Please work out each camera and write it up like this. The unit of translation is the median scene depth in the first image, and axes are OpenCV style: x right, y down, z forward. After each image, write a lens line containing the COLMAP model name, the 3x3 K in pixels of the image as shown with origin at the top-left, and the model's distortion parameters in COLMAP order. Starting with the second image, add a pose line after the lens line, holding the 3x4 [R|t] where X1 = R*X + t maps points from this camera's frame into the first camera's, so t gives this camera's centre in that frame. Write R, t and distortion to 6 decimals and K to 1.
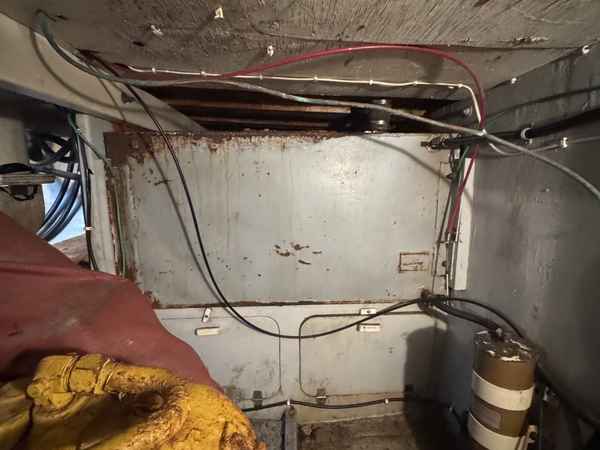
lens RADIAL K [[316.8, 0, 300.0], [0, 316.8, 225.0], [0, 0, 1]] dist [-0.005562, 0.000628]
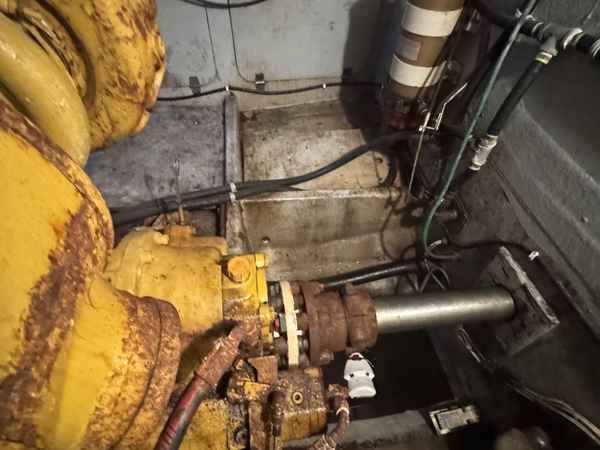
lens RADIAL K [[316.8, 0, 300.0], [0, 316.8, 225.0], [0, 0, 1]] dist [-0.005562, 0.000628]
pose [[0.993640, -0.065080, 0.091888, 0.074254], [-0.010824, 0.757073, 0.653241, 0.238811], [-0.112079, -0.650081, 0.751553, -0.060358]]
